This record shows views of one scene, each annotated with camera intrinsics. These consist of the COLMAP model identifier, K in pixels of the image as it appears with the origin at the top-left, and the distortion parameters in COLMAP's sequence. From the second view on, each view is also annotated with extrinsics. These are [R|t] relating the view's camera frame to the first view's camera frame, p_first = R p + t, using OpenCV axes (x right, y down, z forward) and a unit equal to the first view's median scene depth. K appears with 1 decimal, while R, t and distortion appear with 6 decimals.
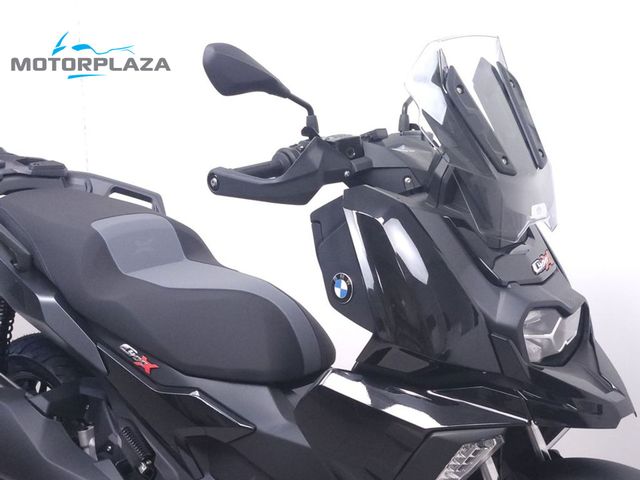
lens RADIAL K [[1264.9, 0, 320.3], [0, 1264.9, 239.9], [0, 0, 1]] dist [0.040123, 0.000000]
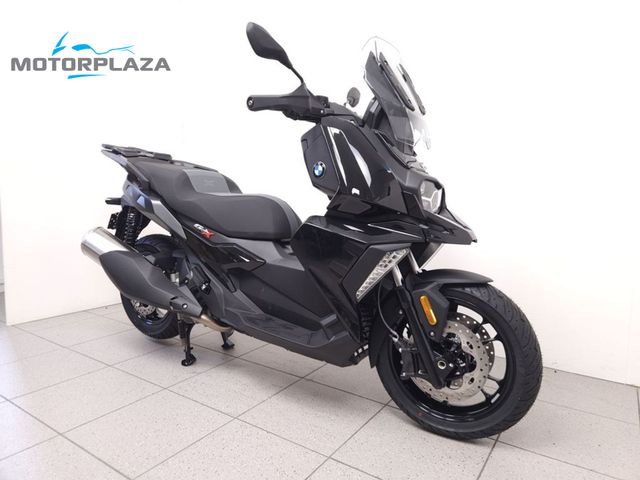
lens RADIAL K [[433.4, 0, 317.7], [0, 433.4, 239.2], [0, 0, 1]] dist [0.046652, 0.001263]
pose [[0.994105, 0.027250, 0.104937, -0.040883], [-0.018356, 0.996228, -0.084808, 0.163136], [-0.106852, 0.082382, 0.990856, 0.334429]]
